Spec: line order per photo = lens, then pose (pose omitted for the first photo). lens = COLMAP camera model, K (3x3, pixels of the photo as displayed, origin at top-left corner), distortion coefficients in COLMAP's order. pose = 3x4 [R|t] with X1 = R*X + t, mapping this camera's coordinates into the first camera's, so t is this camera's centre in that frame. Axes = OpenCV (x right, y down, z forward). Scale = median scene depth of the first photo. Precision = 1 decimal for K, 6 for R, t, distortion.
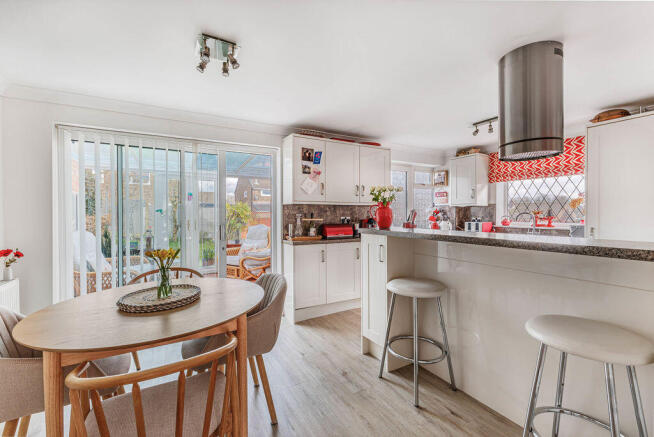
lens RADIAL K [[288.0, 0, 328.6], [0, 288.0, 215.3], [0, 0, 1]] dist [0.000680, -0.000328]
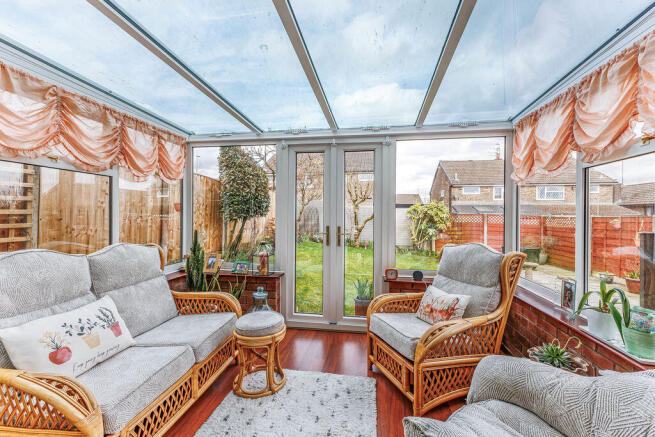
lens RADIAL K [[288.4, 0, 326.9], [0, 288.4, 216.1], [0, 0, 1]] dist [0.000680, -0.000328]
pose [[0.787986, 0.007257, -0.615650, -0.069257], [-0.012740, 0.999909, -0.004519, 0.000588], [0.615561, 0.011404, 0.788007, 0.252598]]
